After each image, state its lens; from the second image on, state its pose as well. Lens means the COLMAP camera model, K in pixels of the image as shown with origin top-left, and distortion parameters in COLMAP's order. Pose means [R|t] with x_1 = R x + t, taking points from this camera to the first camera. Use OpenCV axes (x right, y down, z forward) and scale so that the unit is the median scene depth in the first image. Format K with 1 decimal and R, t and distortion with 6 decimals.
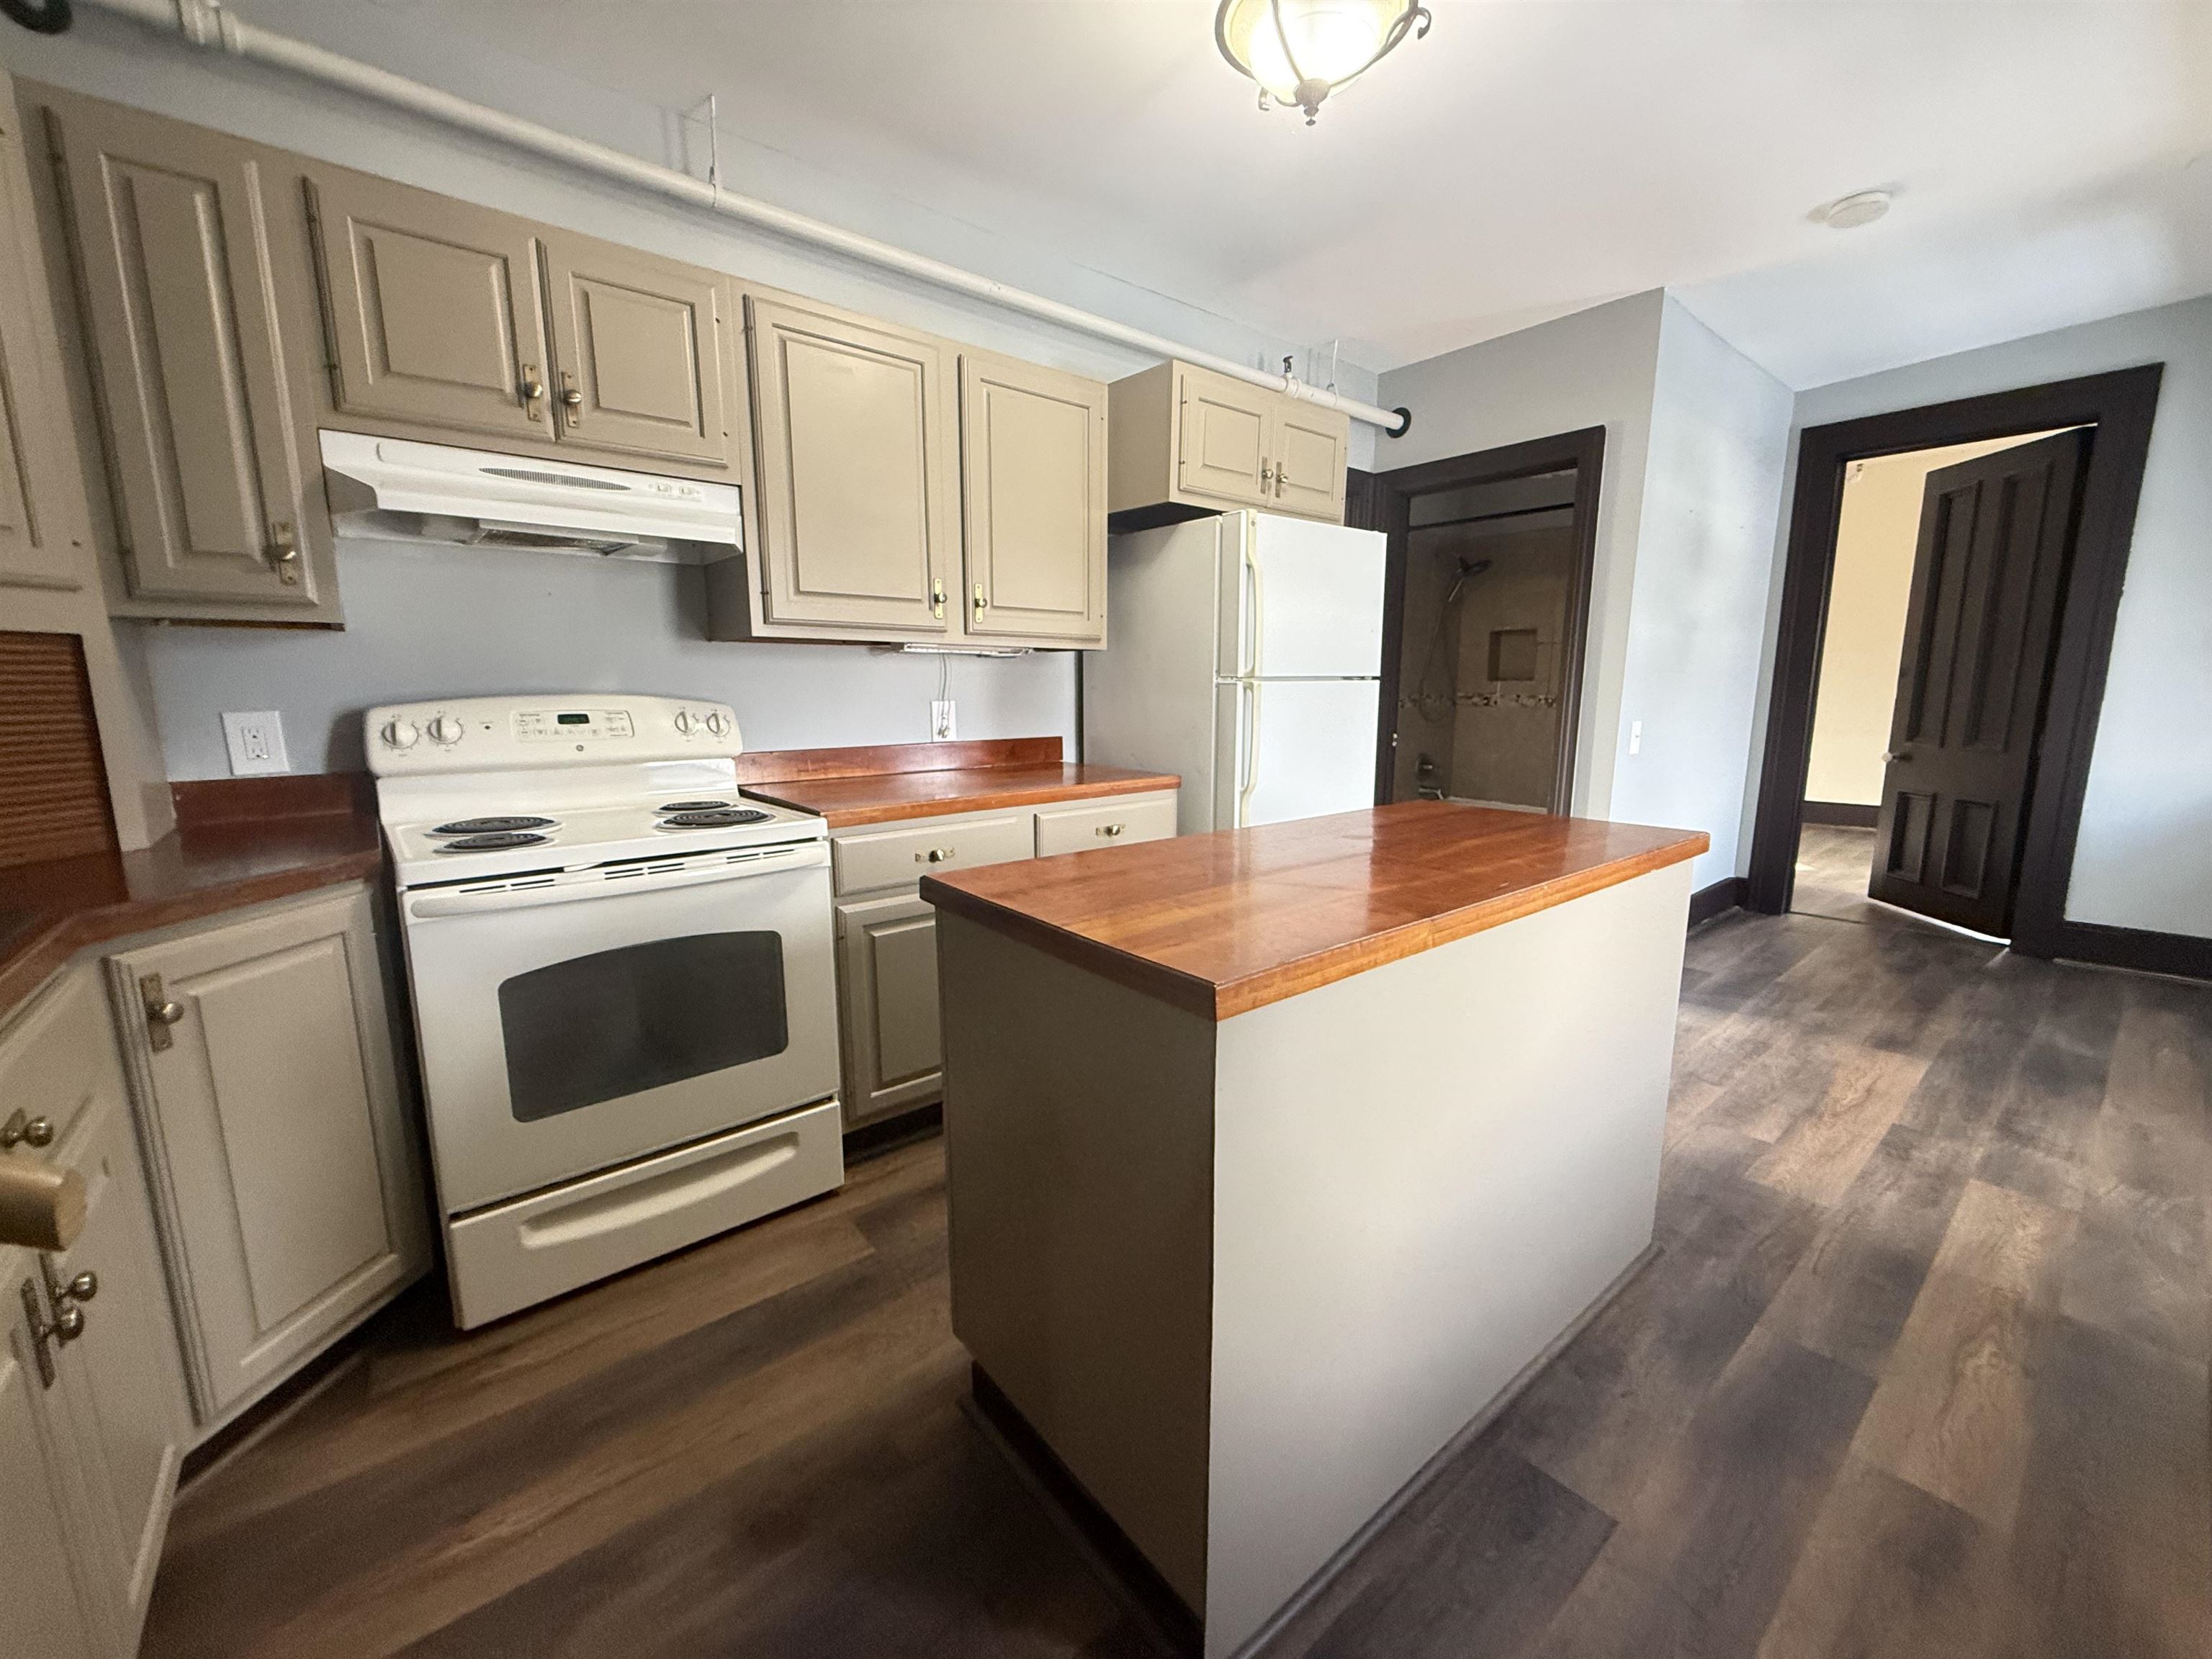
lens RADIAL K [[873.6, 0, 1103.7], [0, 873.6, 822.1], [0, 0, 1]] dist [-0.000181, 0.000791]
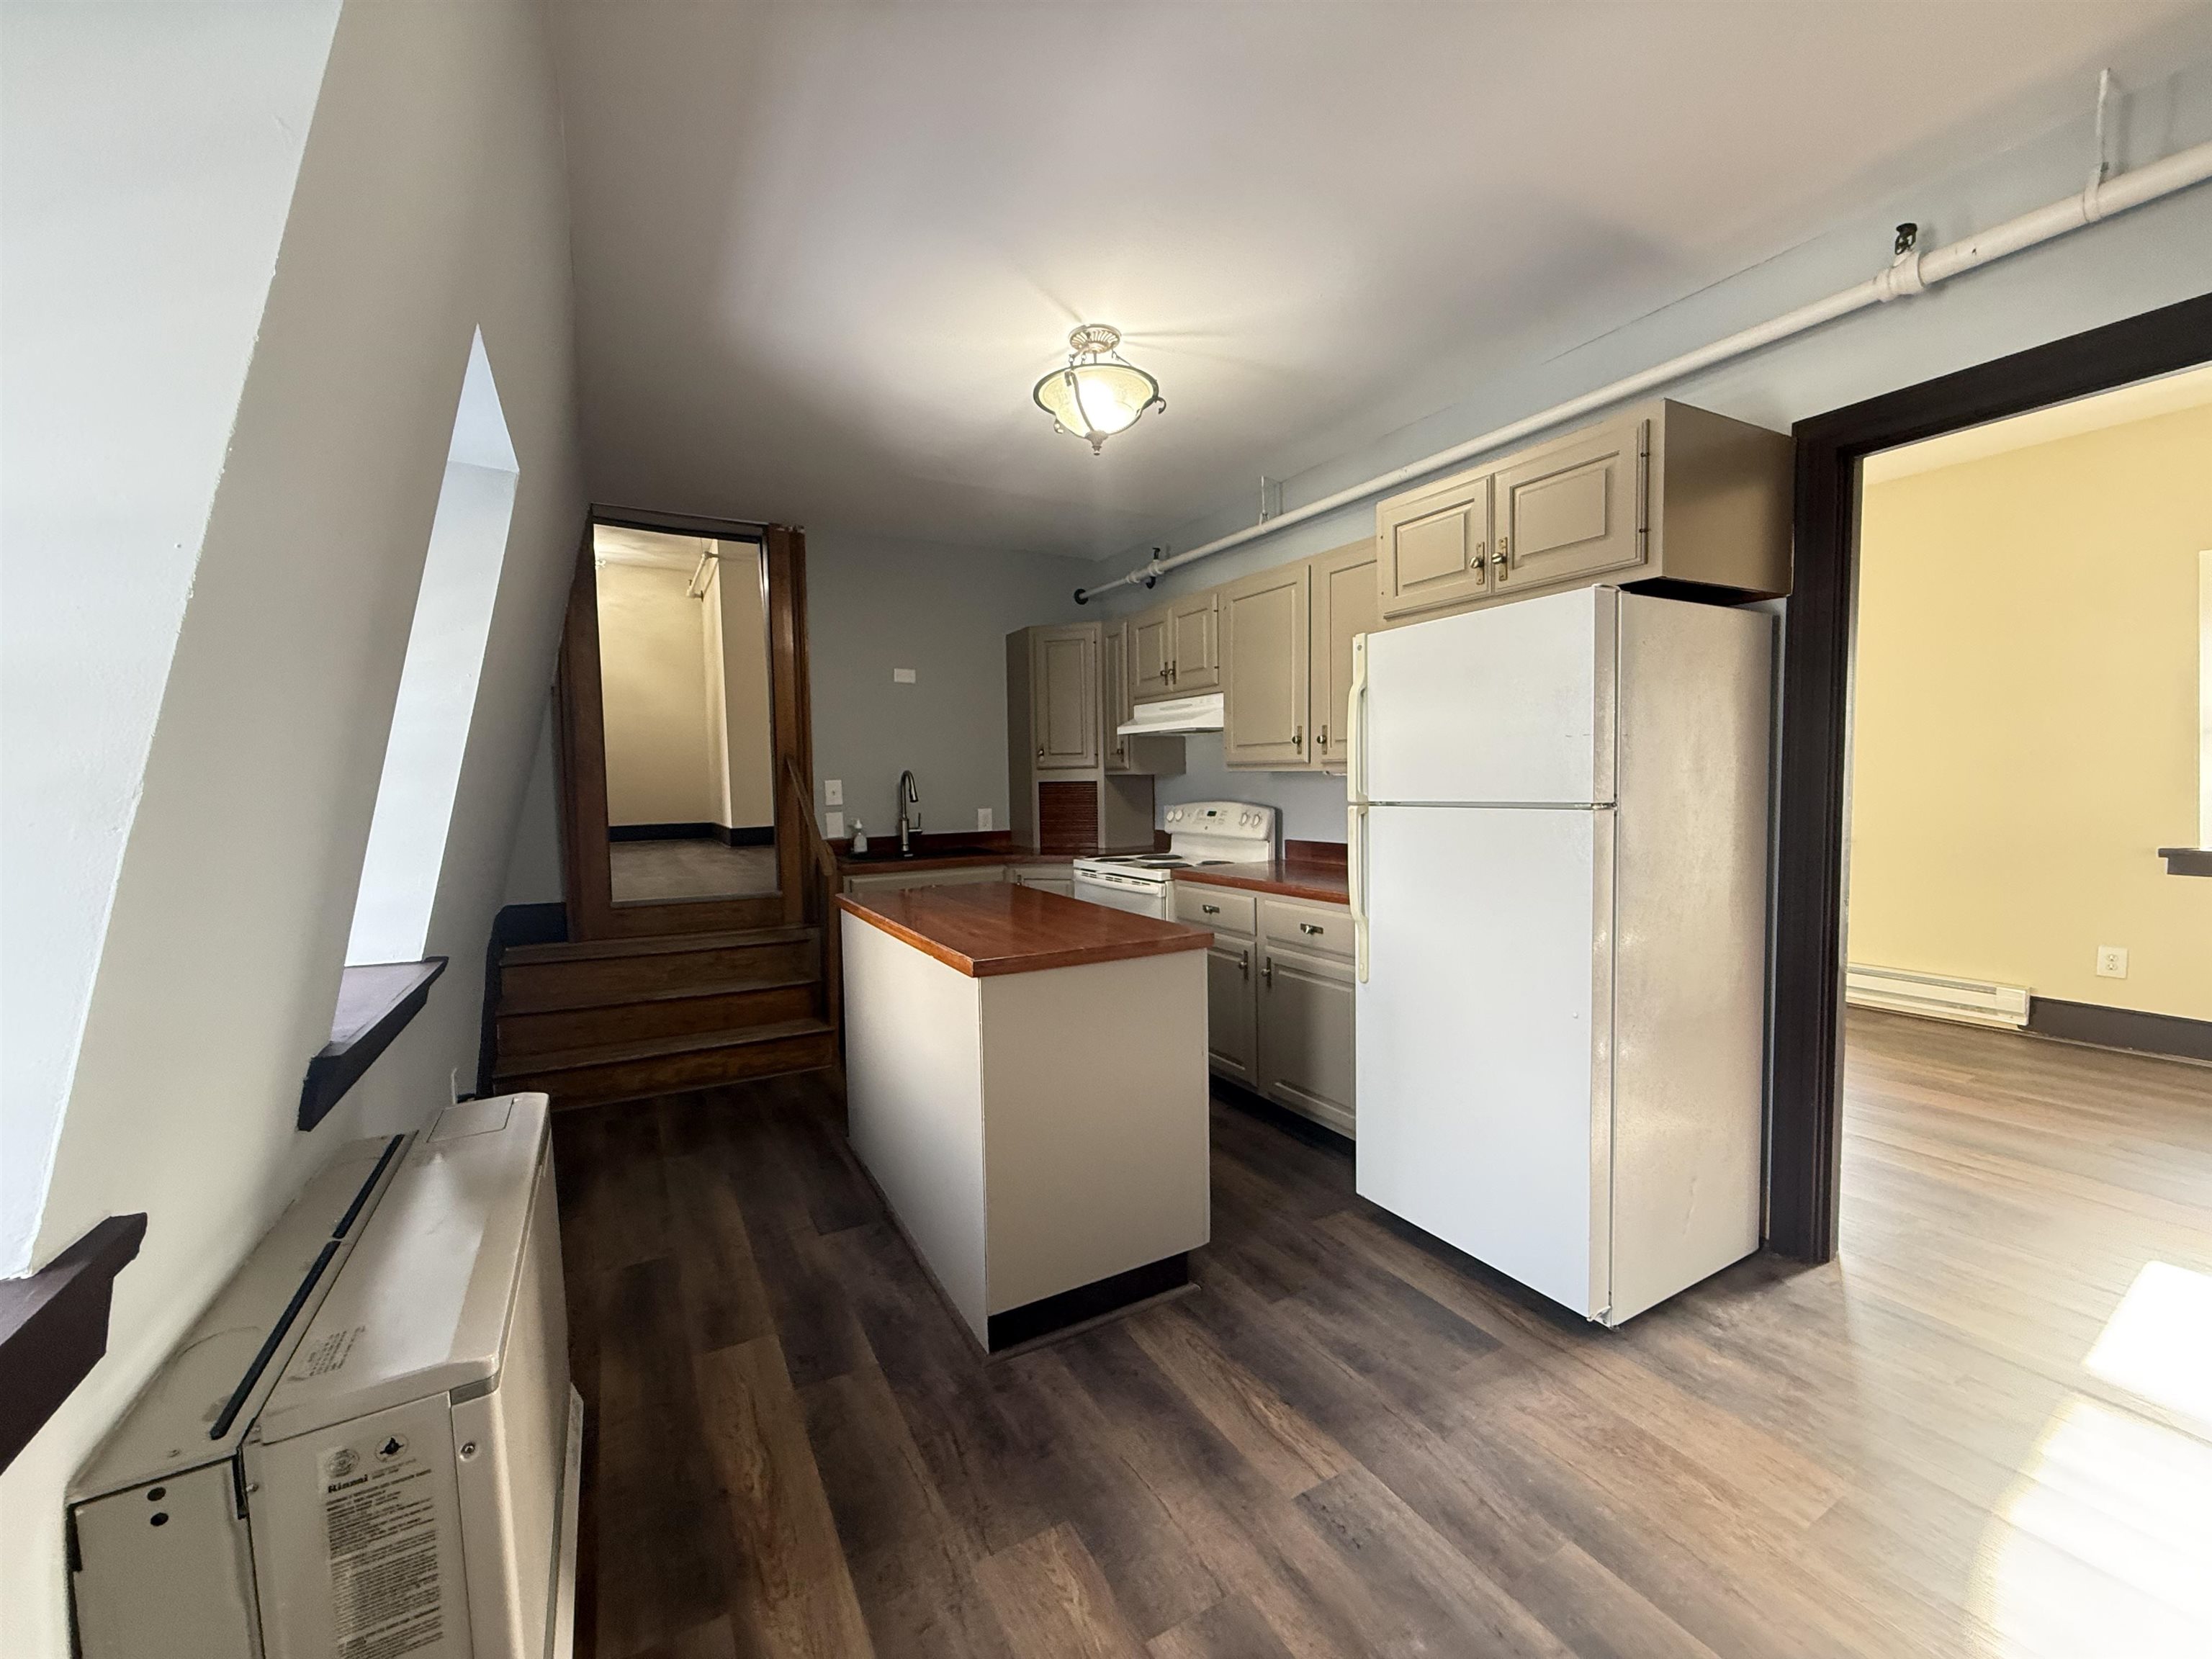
lens RADIAL K [[873.6, 0, 1117.6], [0, 873.6, 826.6], [0, 0, 1]] dist [-0.000181, 0.000791]
pose [[-0.154422, 0.056632, -0.986381, 1.736399], [-0.142199, 0.986688, 0.078911, -0.264049], [0.977718, 0.152448, -0.144313, 1.314725]]
